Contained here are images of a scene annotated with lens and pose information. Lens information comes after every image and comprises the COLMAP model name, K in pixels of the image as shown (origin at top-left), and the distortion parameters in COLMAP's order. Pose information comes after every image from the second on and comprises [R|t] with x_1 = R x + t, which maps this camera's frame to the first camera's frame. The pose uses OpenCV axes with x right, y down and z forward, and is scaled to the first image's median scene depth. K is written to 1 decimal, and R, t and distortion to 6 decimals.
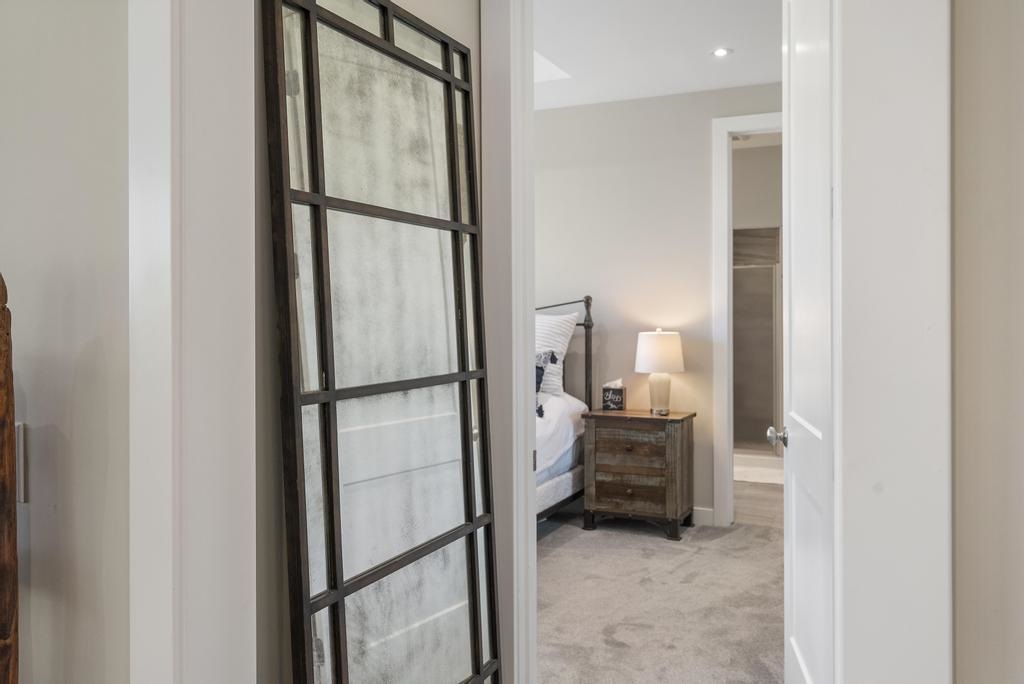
lens RADIAL K [[823.8, 0, 512.0], [0, 823.8, 342.0], [0, 0, 1]] dist [0.002765, 0.000435]
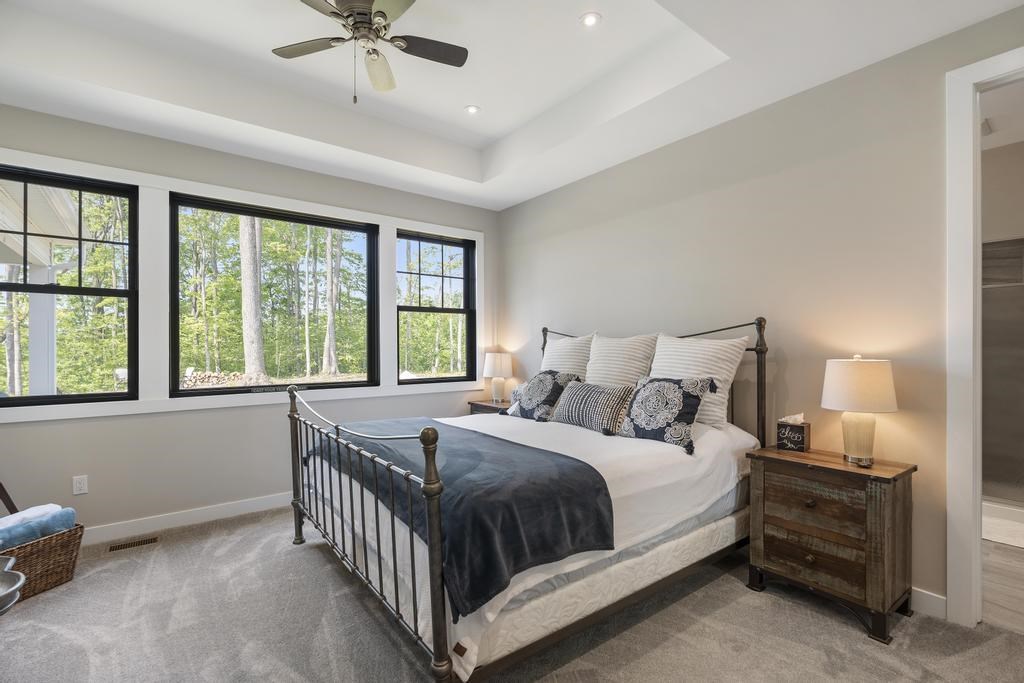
lens RADIAL K [[462.9, 0, 511.4], [0, 462.9, 351.6], [0, 0, 1]] dist [-0.002358, -0.000367]
pose [[0.885472, 0.007358, -0.464635, 0.090905], [-0.018322, 0.999650, -0.019086, -0.004688], [0.464332, 0.025413, 0.885296, 0.454501]]
